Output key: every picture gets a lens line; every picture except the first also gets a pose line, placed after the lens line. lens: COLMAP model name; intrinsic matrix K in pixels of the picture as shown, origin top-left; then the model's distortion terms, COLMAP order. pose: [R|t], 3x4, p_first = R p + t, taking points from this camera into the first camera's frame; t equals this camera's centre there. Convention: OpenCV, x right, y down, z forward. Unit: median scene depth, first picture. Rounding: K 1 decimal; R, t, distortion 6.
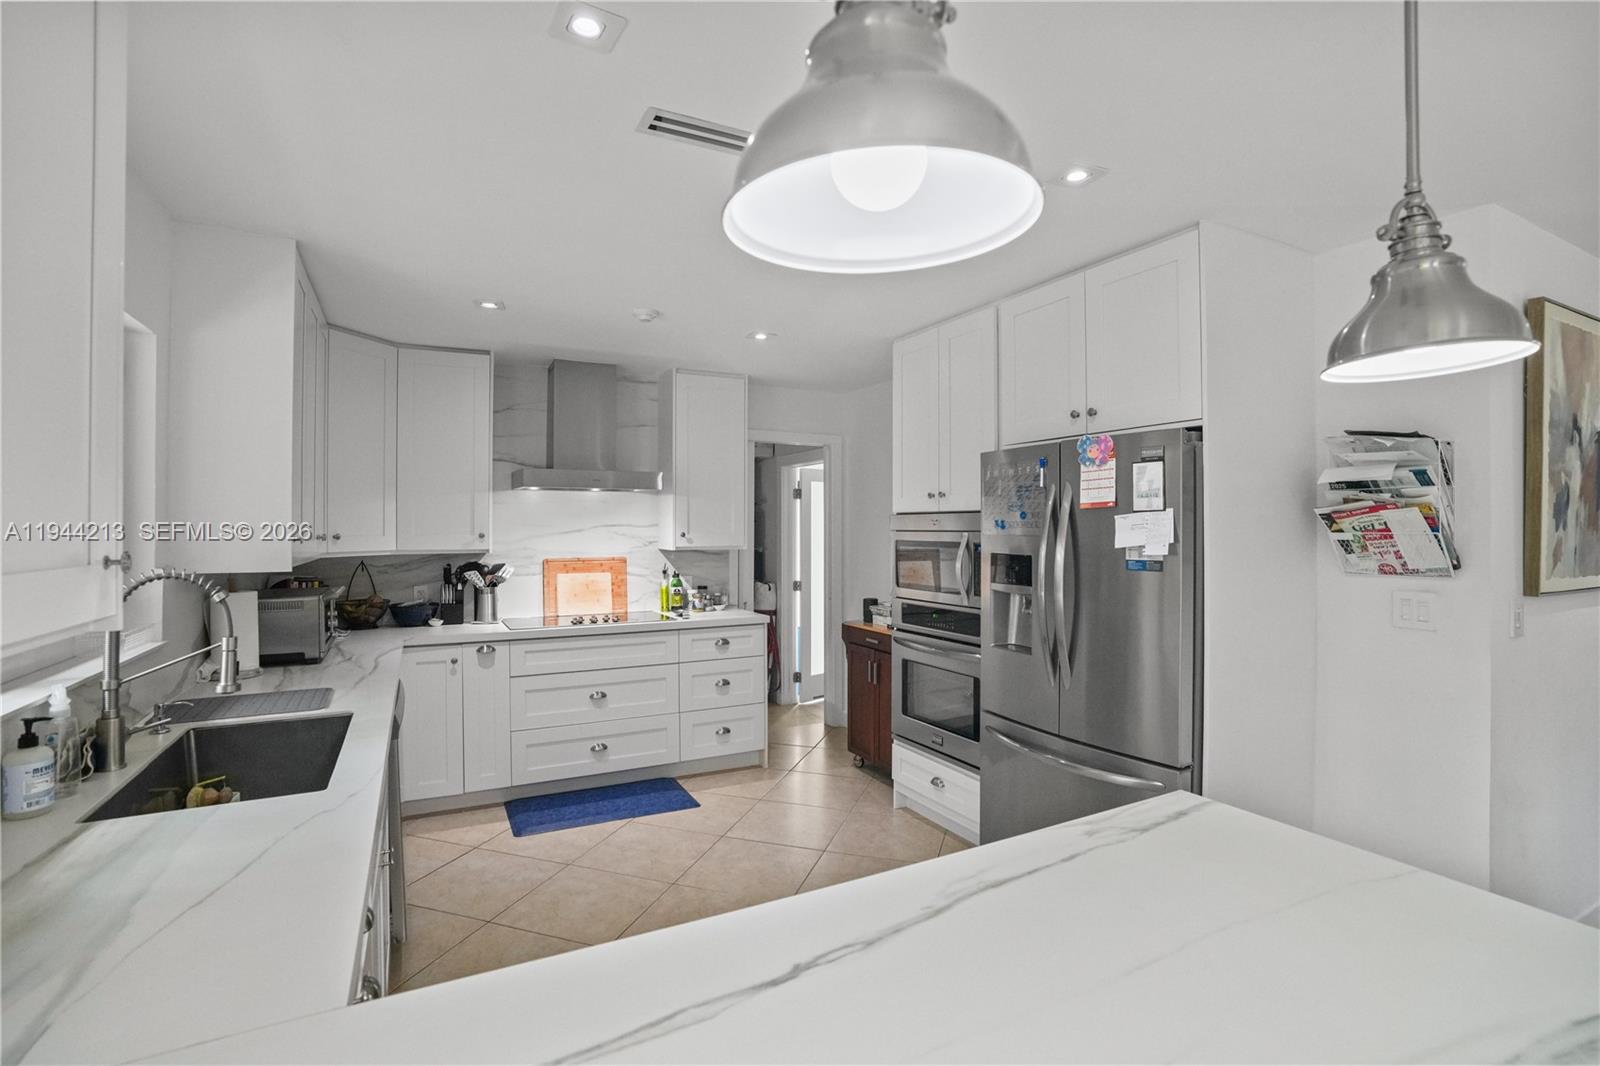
lens RADIAL K [[741.3, 0, 806.7], [0, 741.3, 530.0], [0, 0, 1]] dist [-0.064435, 0.021194]
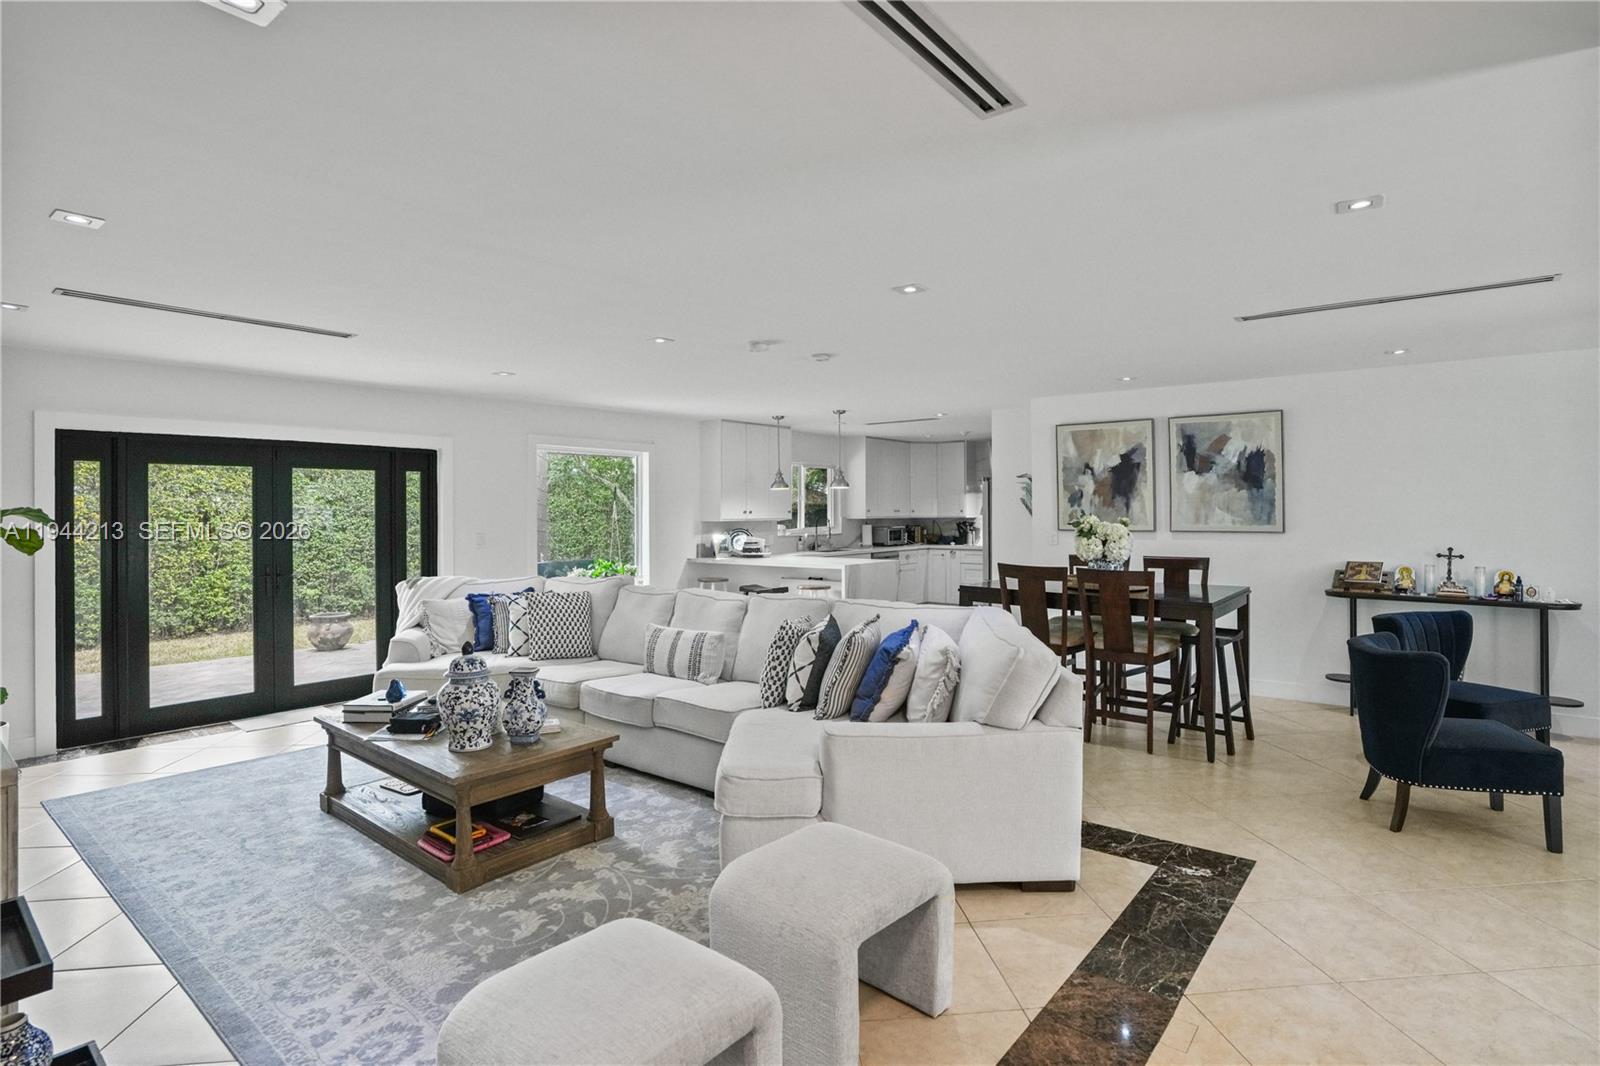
lens RADIAL K [[797.4, 0, 805.4], [0, 797.4, 503.7], [0, 0, 1]] dist [-0.035273, 0.005655]
pose [[0.395452, -0.008611, -0.918446, 1.900052], [0.000177, 0.999957, -0.009300, 0.008164], [0.918486, 0.003515, 0.395437, -0.633806]]
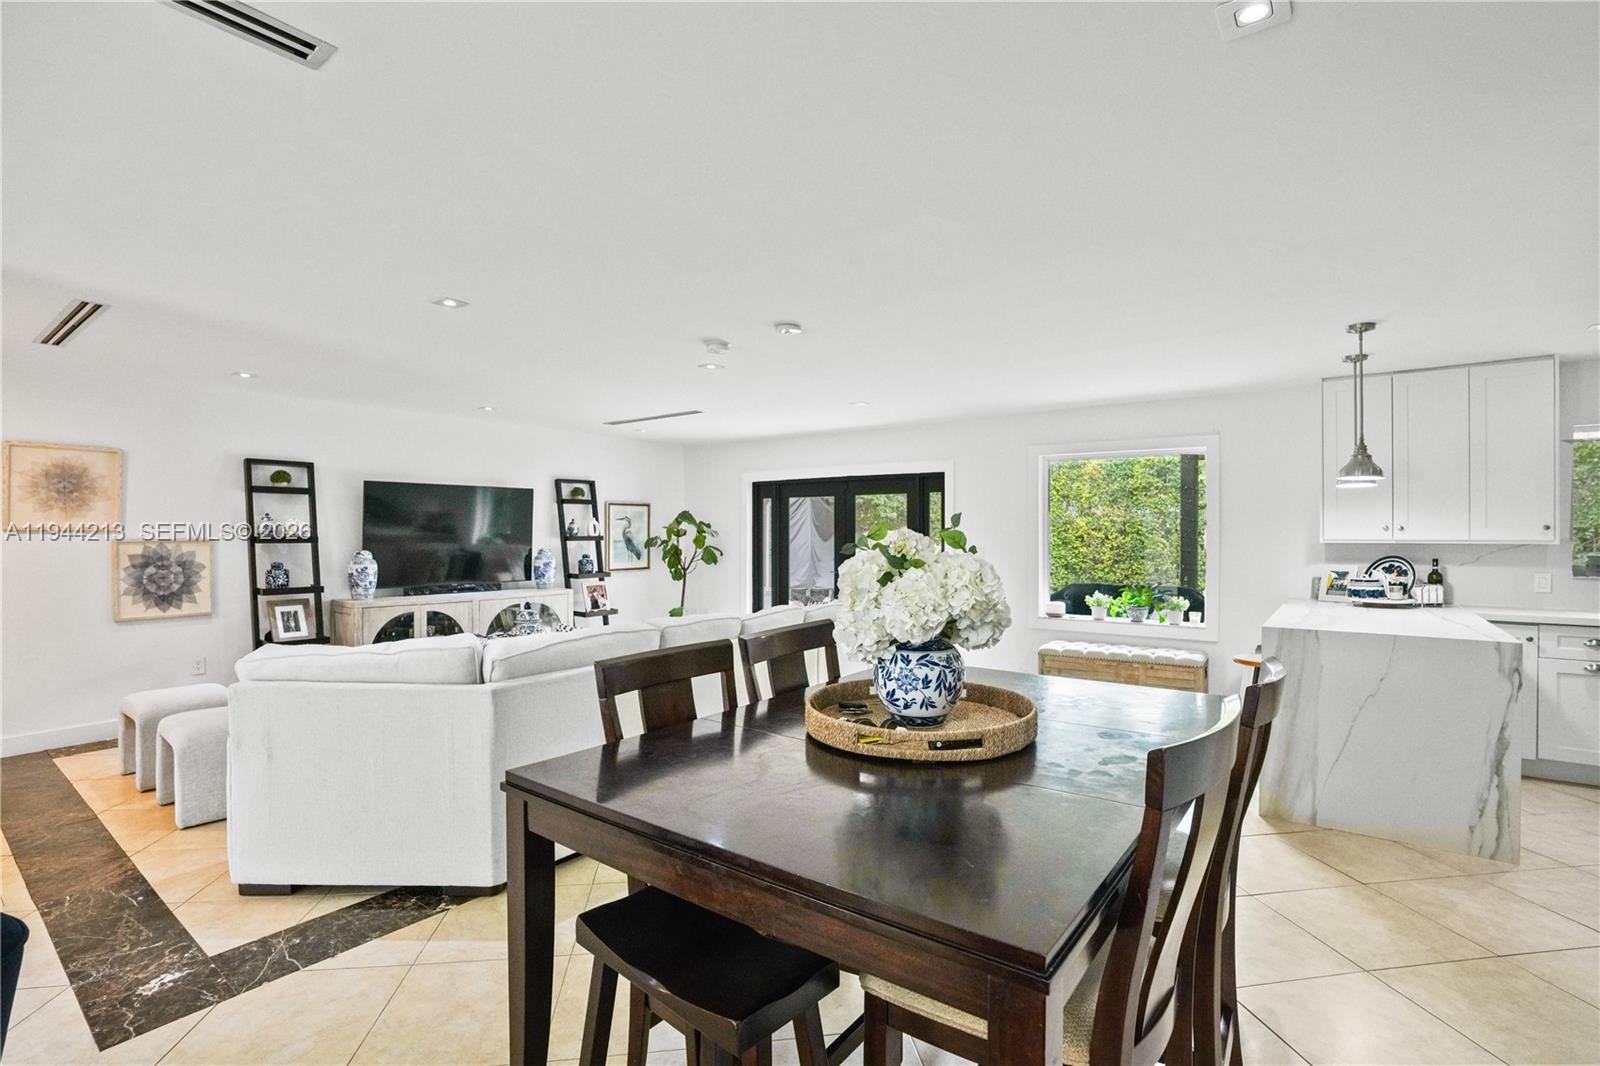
lens RADIAL K [[741.3, 0, 806.4], [0, 741.3, 532.8], [0, 0, 1]] dist [-0.064435, 0.021194]
pose [[-0.901787, -0.000557, -0.432181, 1.146995], [-0.002555, 0.999989, 0.004044, 0.016347], [0.432174, 0.004751, -0.901778, 0.691037]]
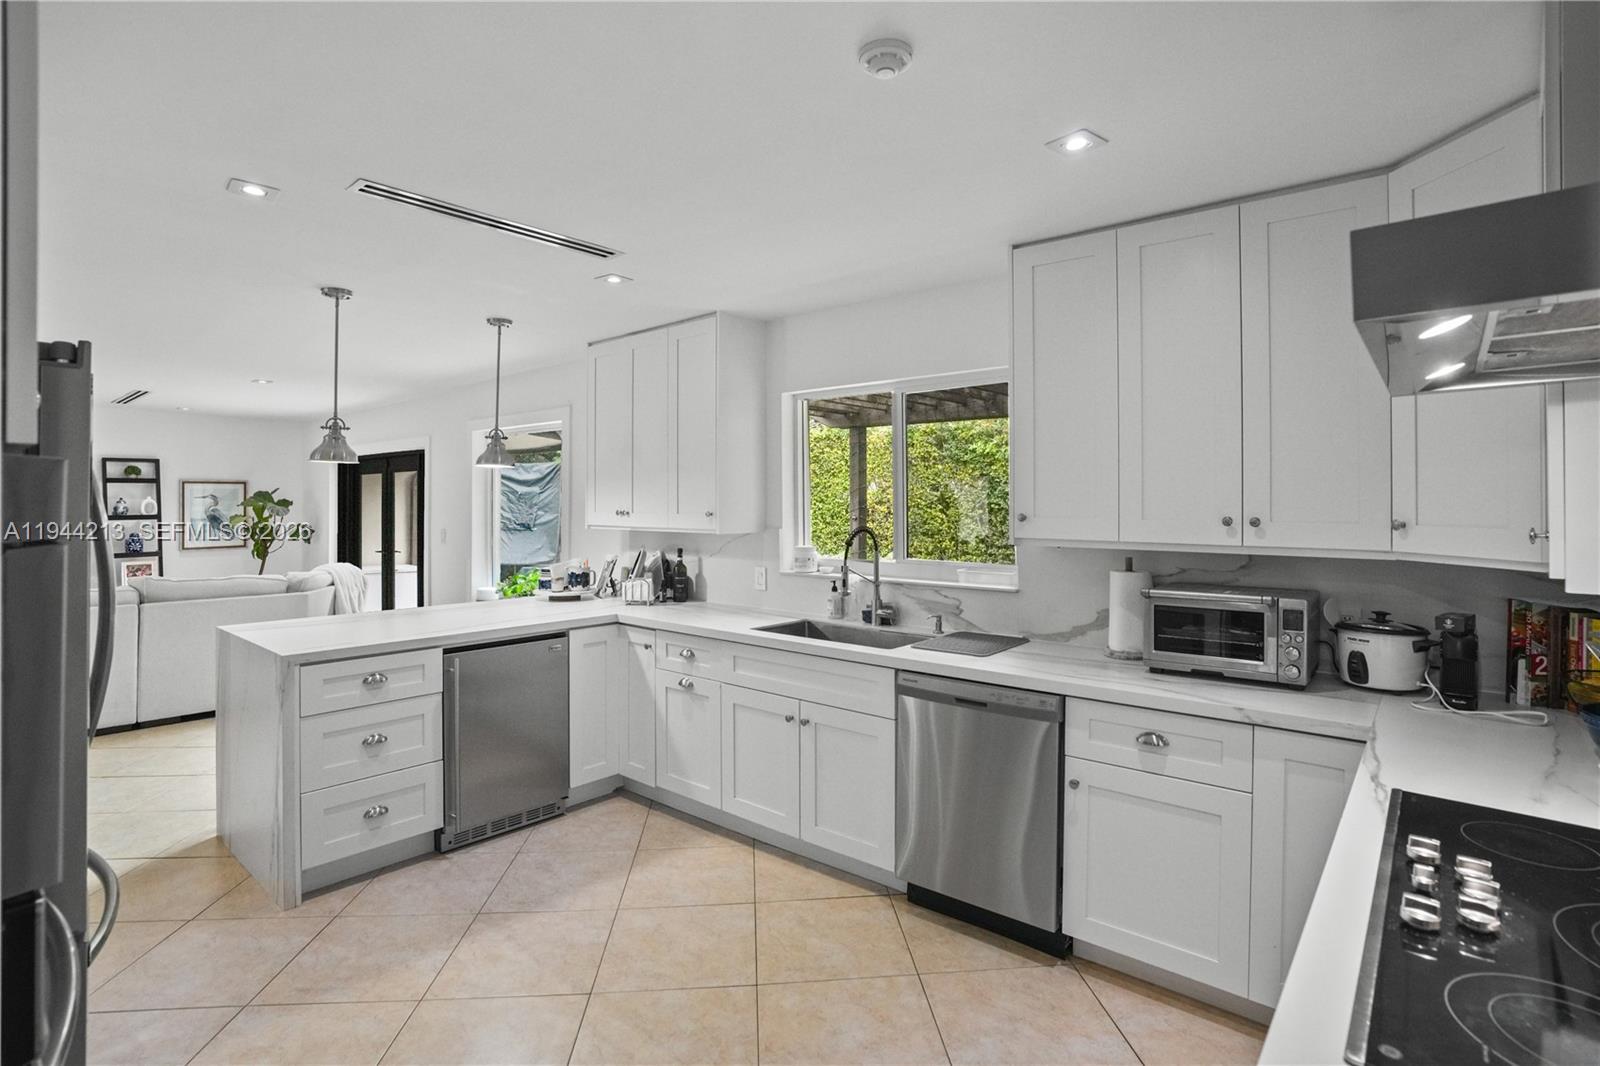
lens RADIAL K [[741.3, 0, 811.6], [0, 741.3, 495.9], [0, 0, 1]] dist [-0.064435, 0.021194]
pose [[-0.915185, -0.002371, -0.403028, 0.030770], [-0.001126, 0.999994, -0.003326, -0.009936], [0.403033, -0.002590, -0.915182, 1.080944]]
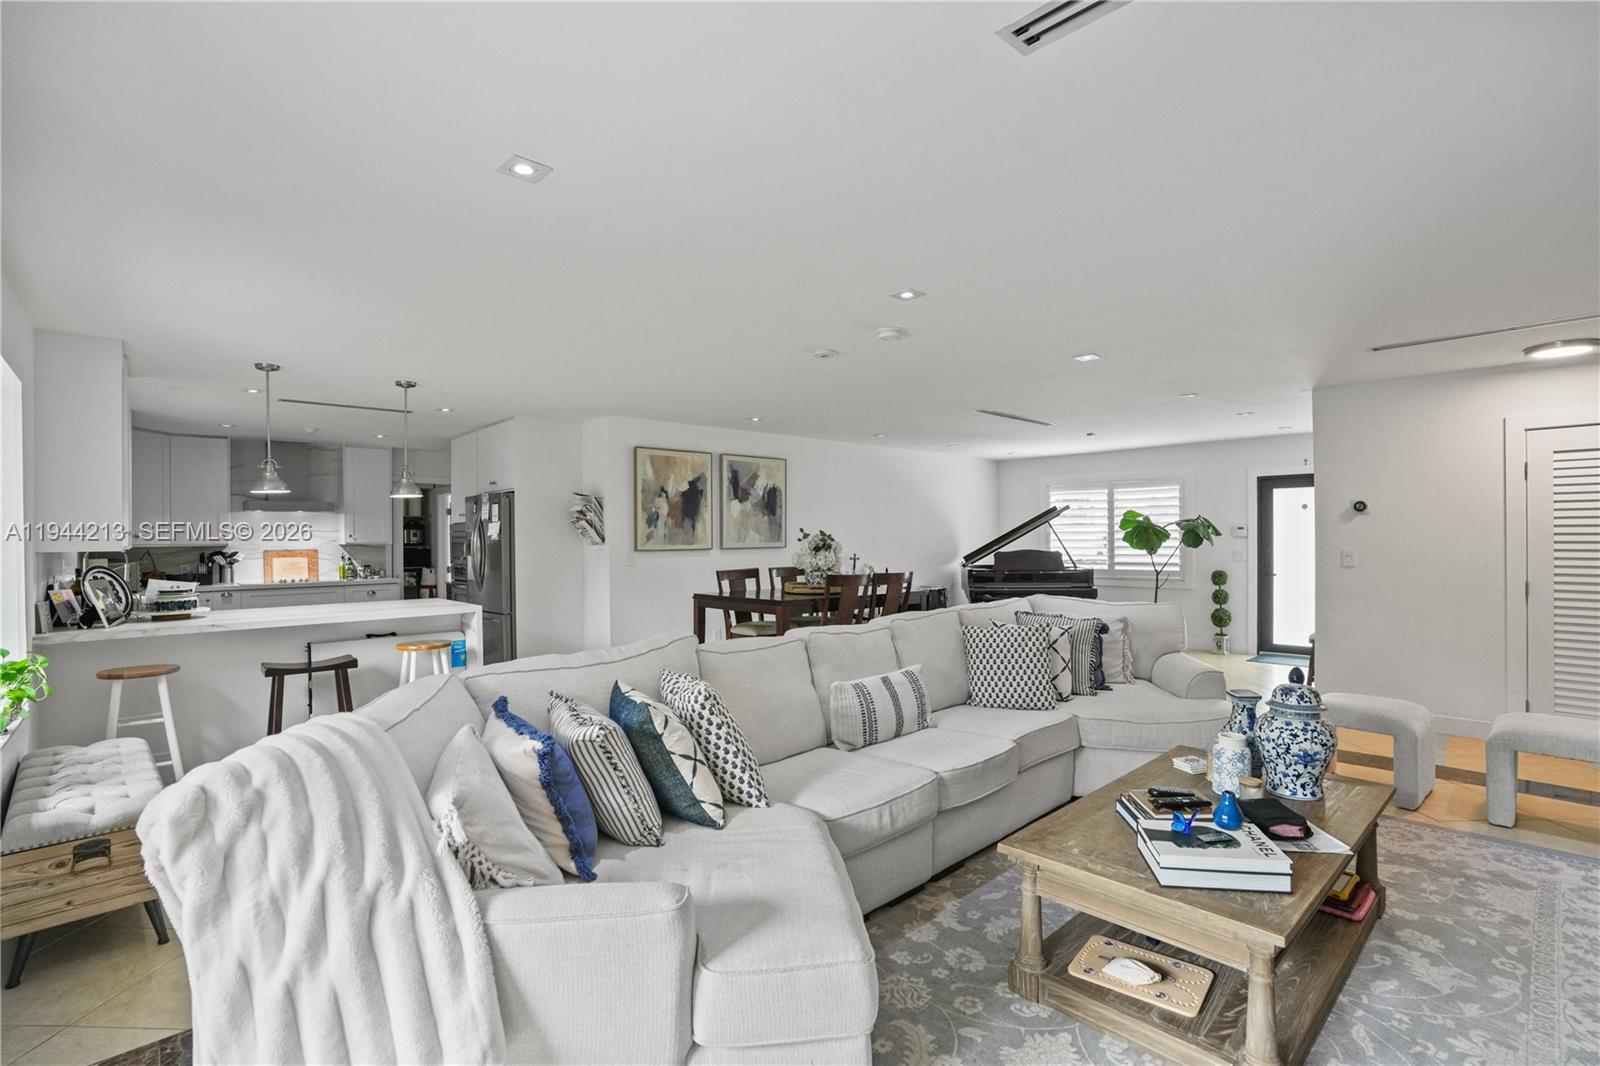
lens RADIAL K [[741.3, 0, 810.7], [0, 741.3, 539.5], [0, 0, 1]] dist [-0.064435, 0.021194]
pose [[0.965286, -0.008676, 0.261050, 0.498998], [0.009039, 0.999959, -0.000189, 0.028349], [-0.261037, 0.002542, 0.965325, -1.098731]]
